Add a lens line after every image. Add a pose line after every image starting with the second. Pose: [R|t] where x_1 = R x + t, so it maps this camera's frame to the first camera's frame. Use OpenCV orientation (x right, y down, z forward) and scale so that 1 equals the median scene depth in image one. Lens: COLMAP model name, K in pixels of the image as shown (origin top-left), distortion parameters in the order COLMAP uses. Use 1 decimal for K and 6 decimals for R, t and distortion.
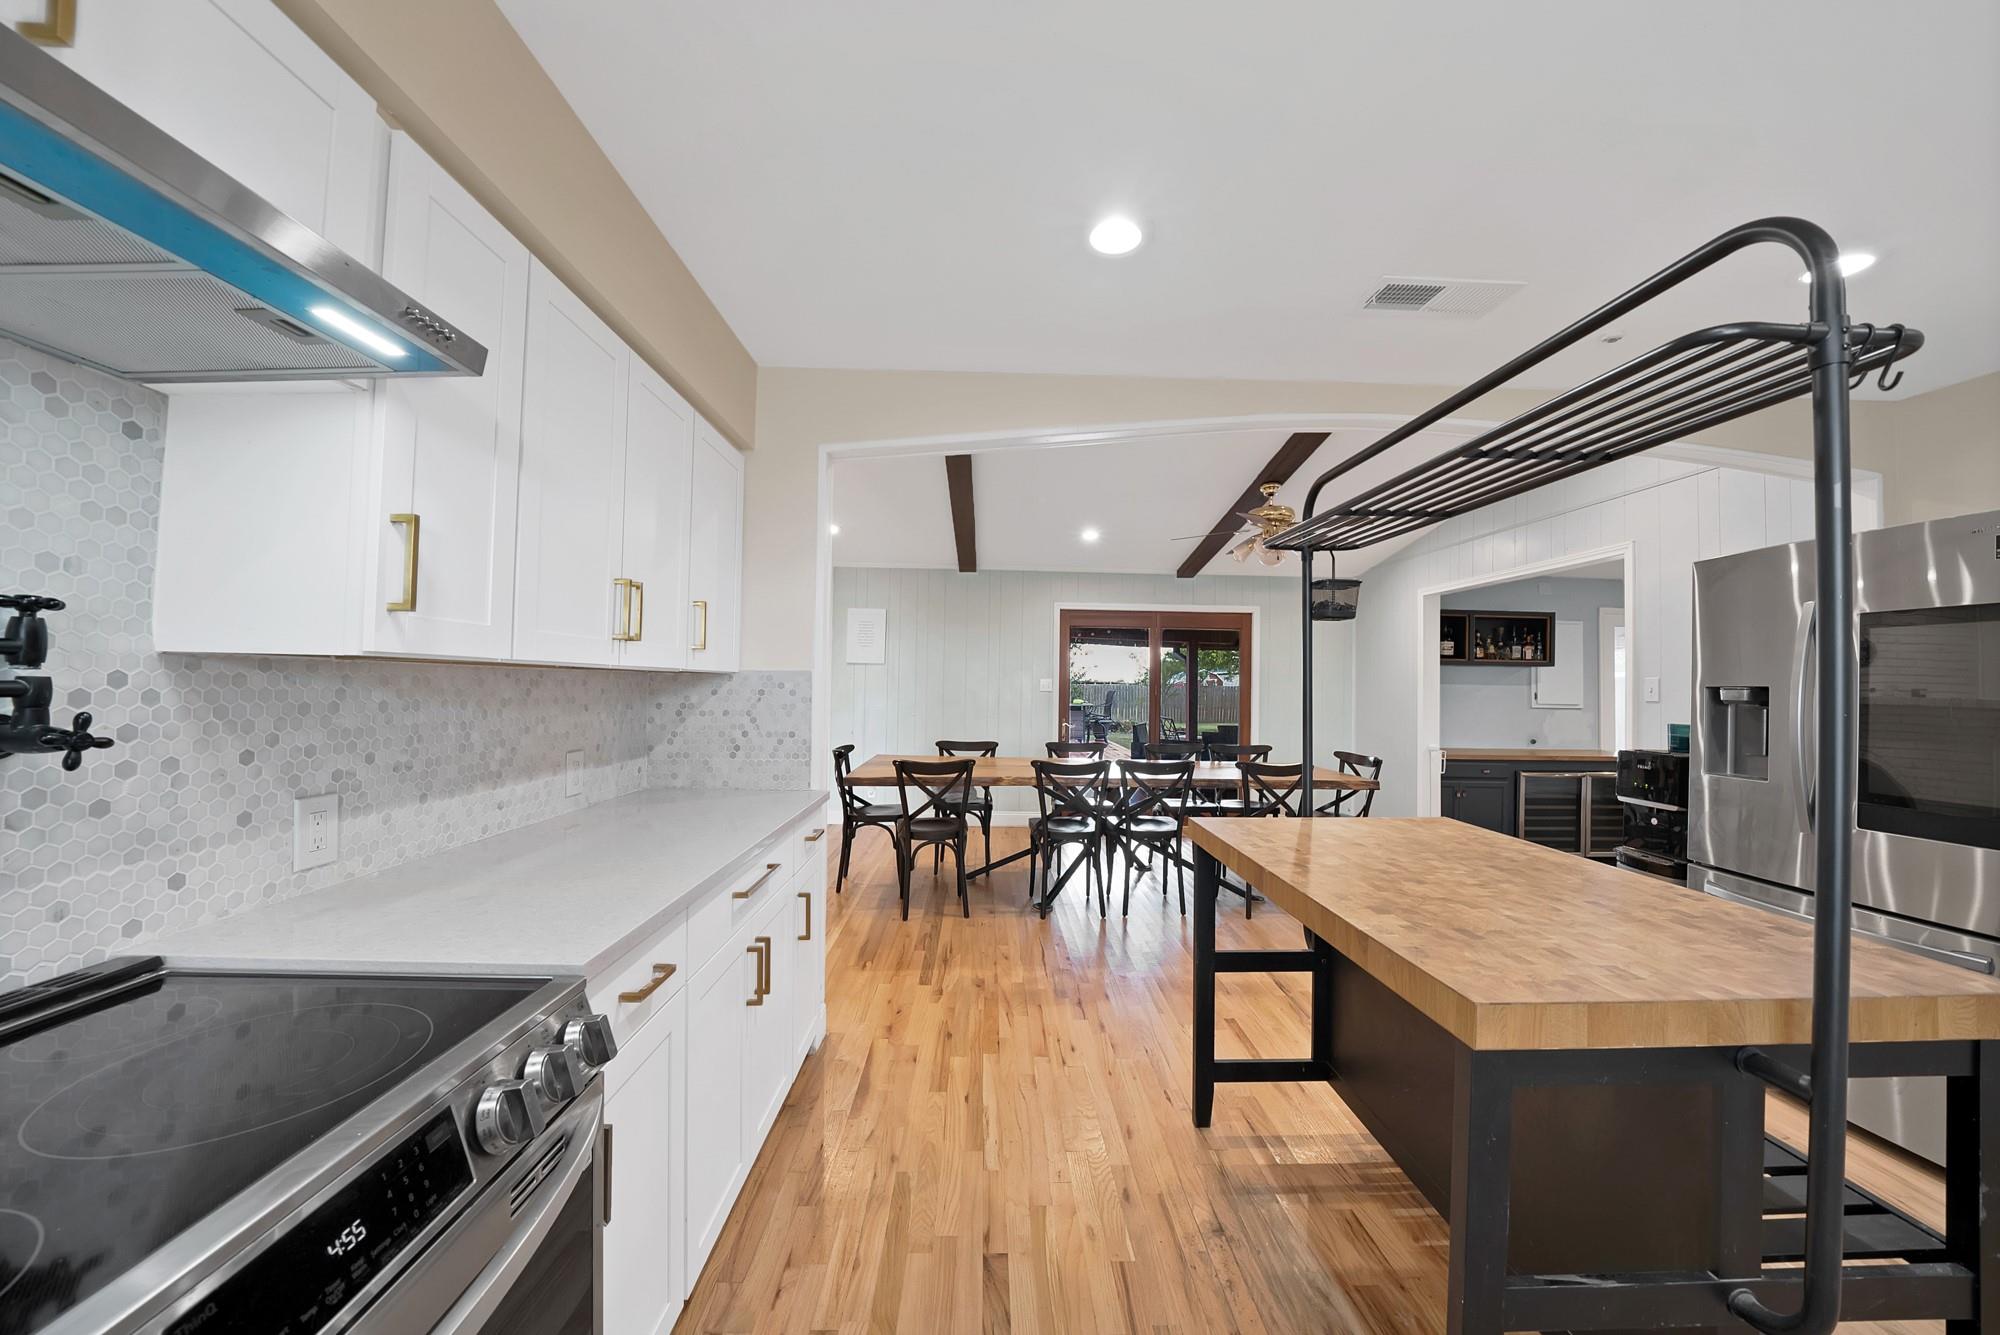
lens RADIAL K [[725.8, 0, 987.1], [0, 725.8, 667.1], [0, 0, 1]] dist [-0.020674, -0.000150]
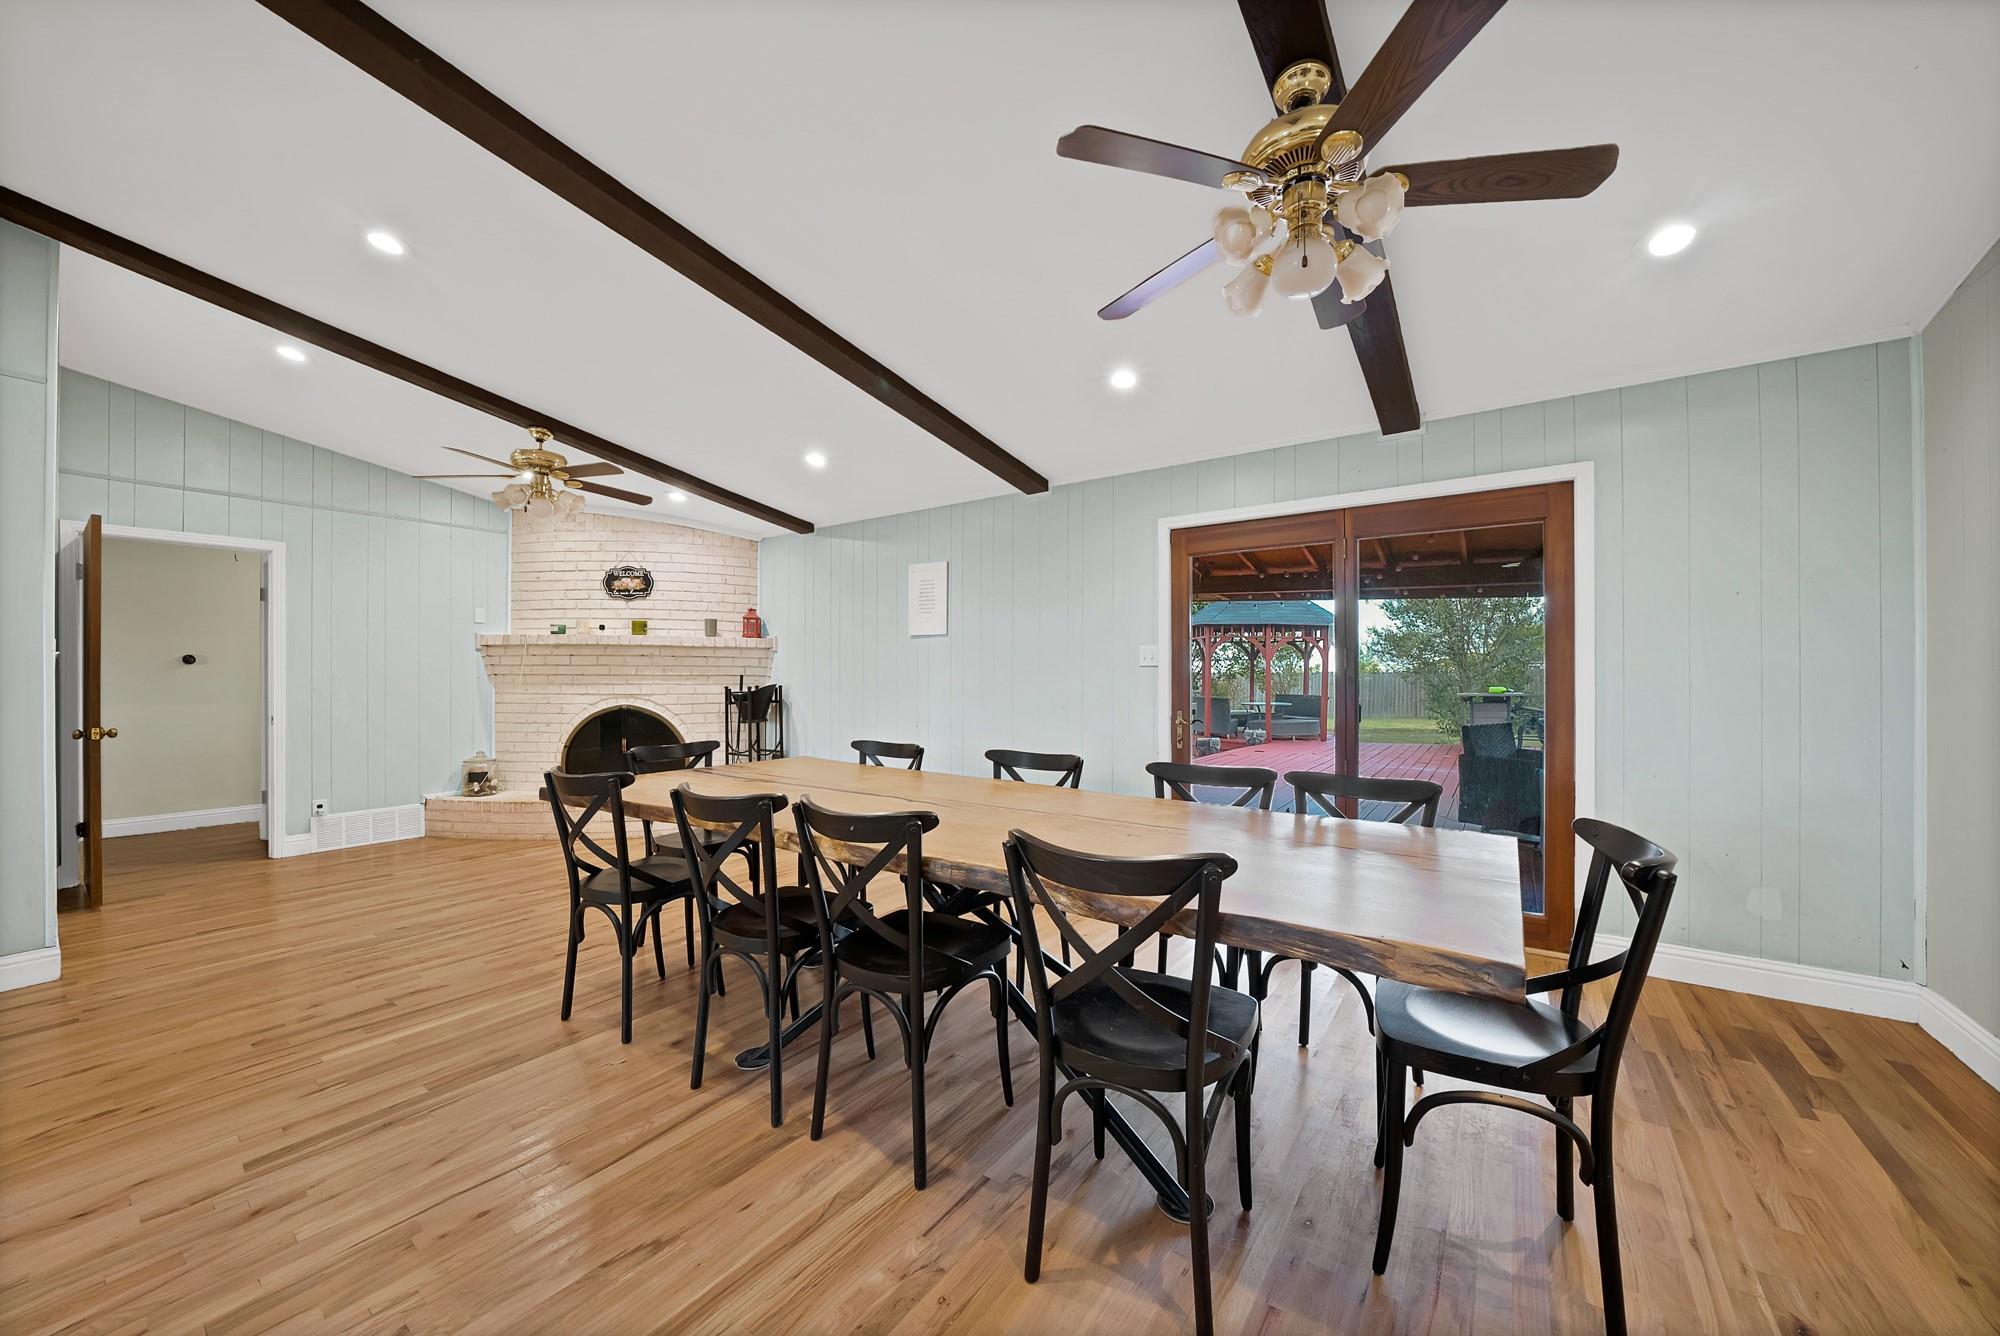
lens RADIAL K [[725.8, 0, 983.4], [0, 725.8, 676.8], [0, 0, 1]] dist [-0.020674, -0.000150]
pose [[0.799257, -0.011694, -0.600876, 0.853977], [0.023826, 0.999641, 0.012238, 0.077091], [0.600517, -0.024098, 0.799249, 1.102050]]
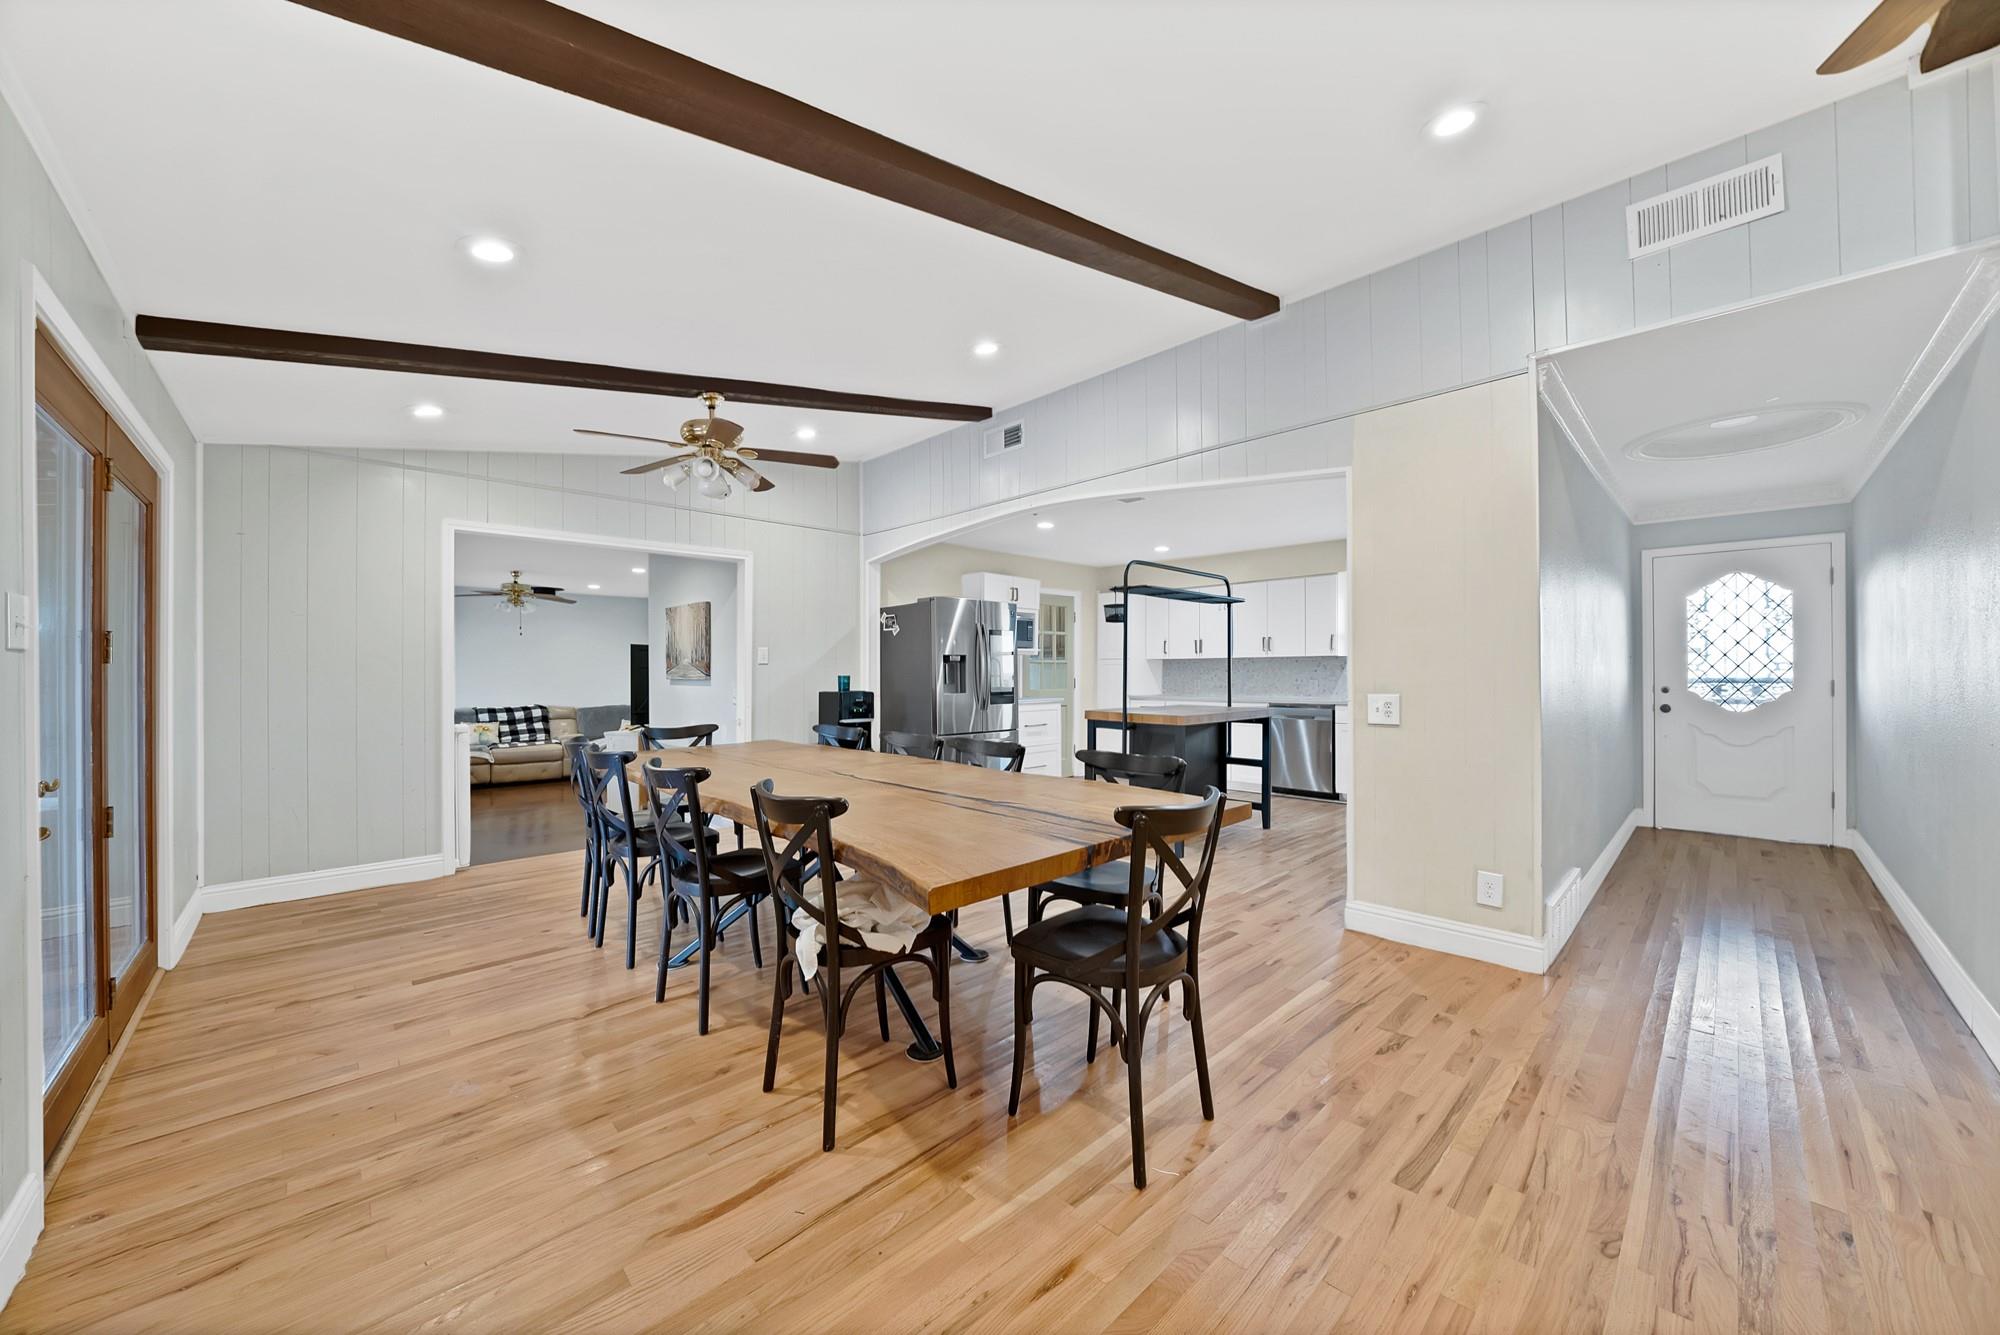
lens RADIAL K [[725.8, 0, 1006.9], [0, 725.8, 675.5], [0, 0, 1]] dist [-0.020674, -0.000150]
pose [[-0.693800, -0.013620, 0.720039, -0.742118], [-0.021808, 0.999760, -0.002102, 0.089645], [-0.719837, -0.017161, -0.693931, 2.395759]]
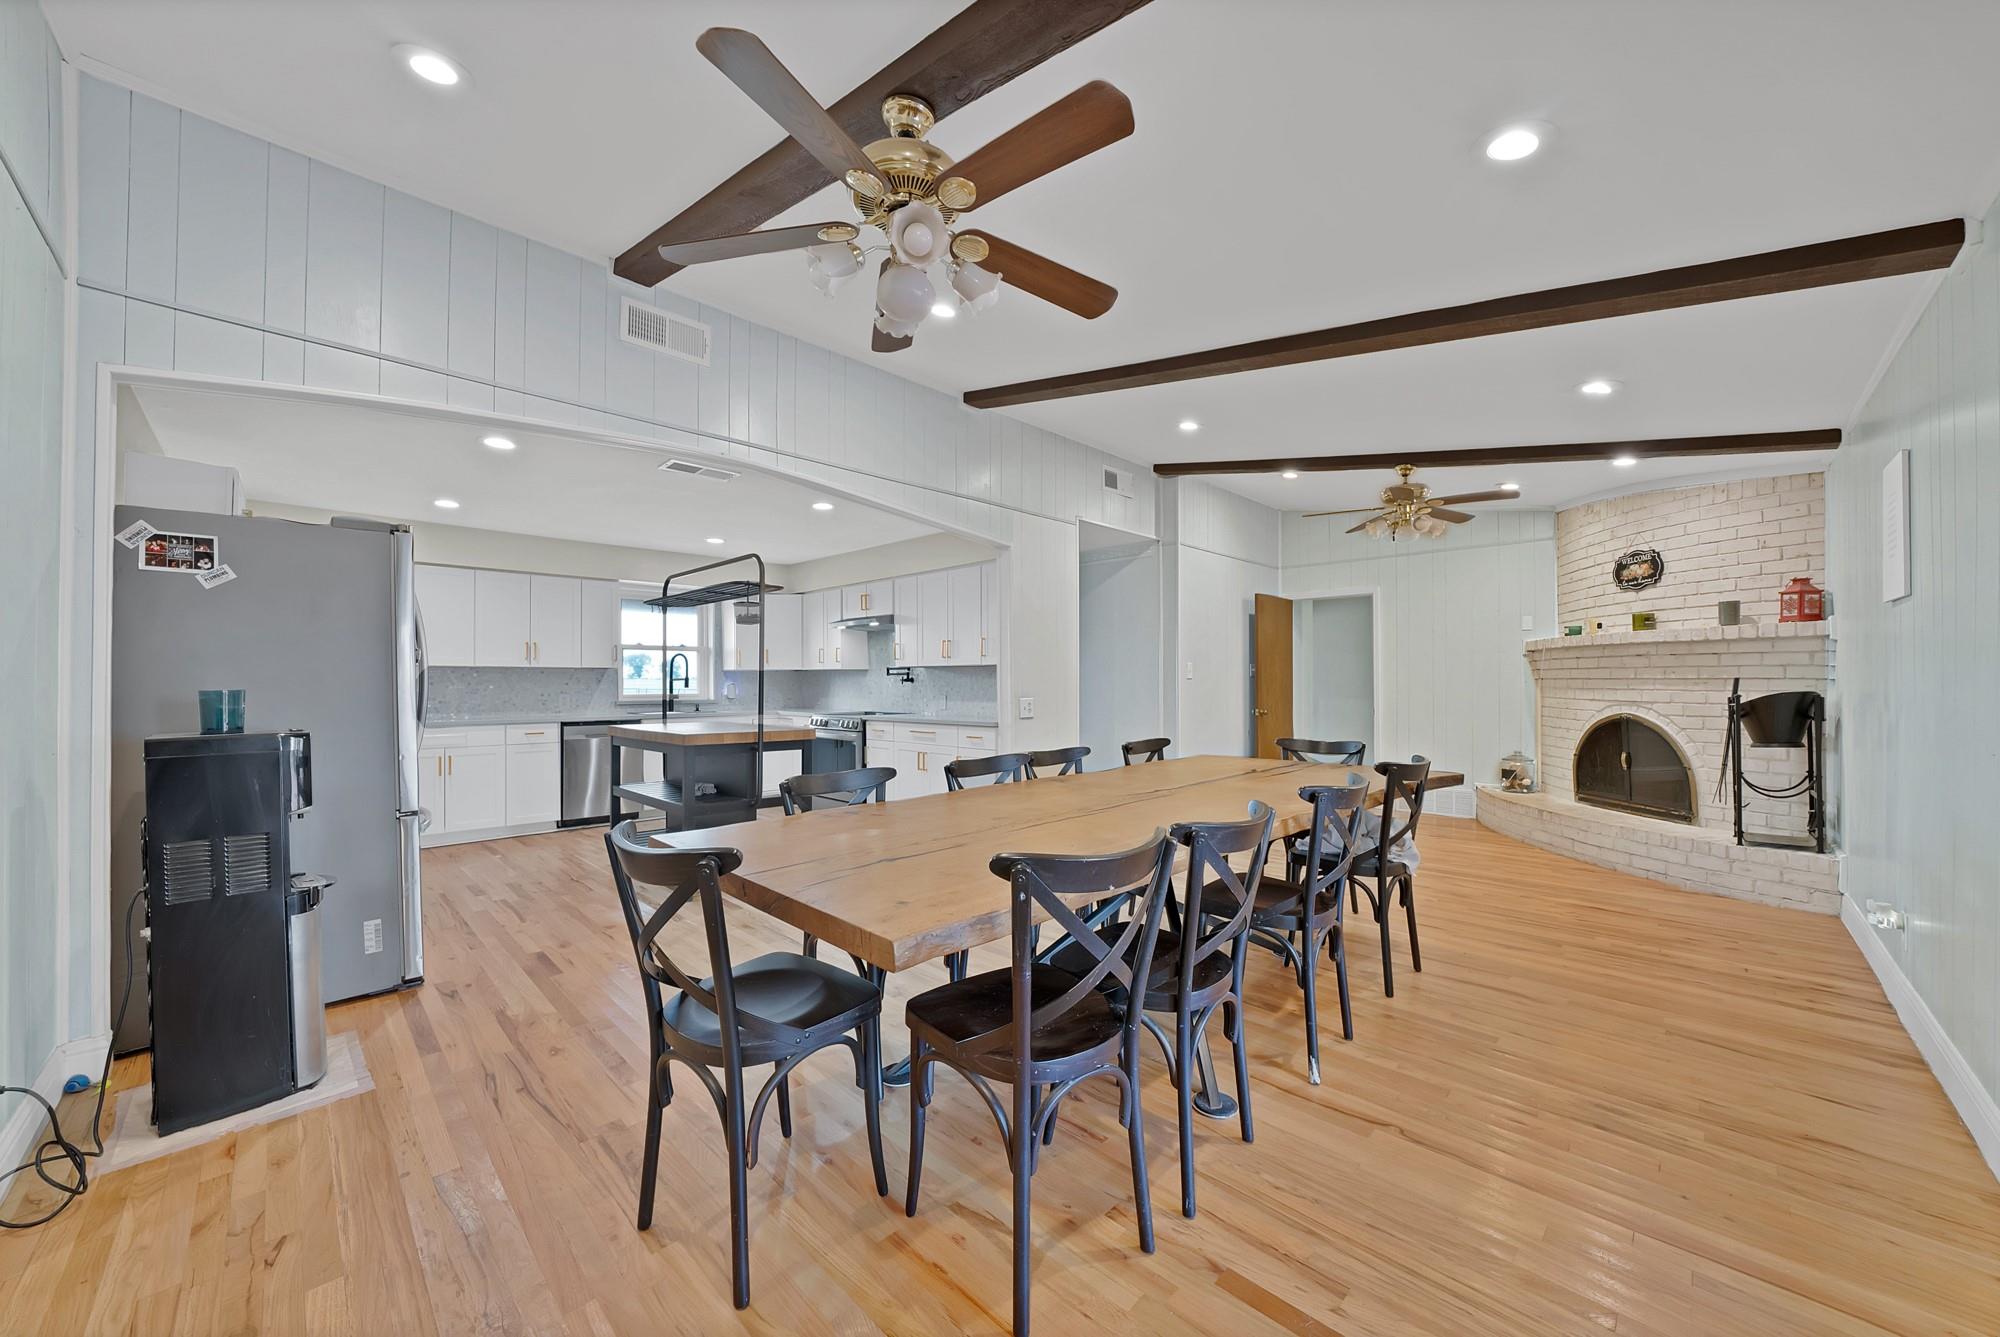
lens RADIAL K [[725.8, 0, 1007.4], [0, 725.8, 679.7], [0, 0, 1]] dist [-0.020674, -0.000150]
pose [[-0.698940, -0.013911, -0.715045, 1.139595], [0.010028, 0.999522, -0.029247, 0.115319], [0.715110, -0.027612, -0.698466, 2.389264]]
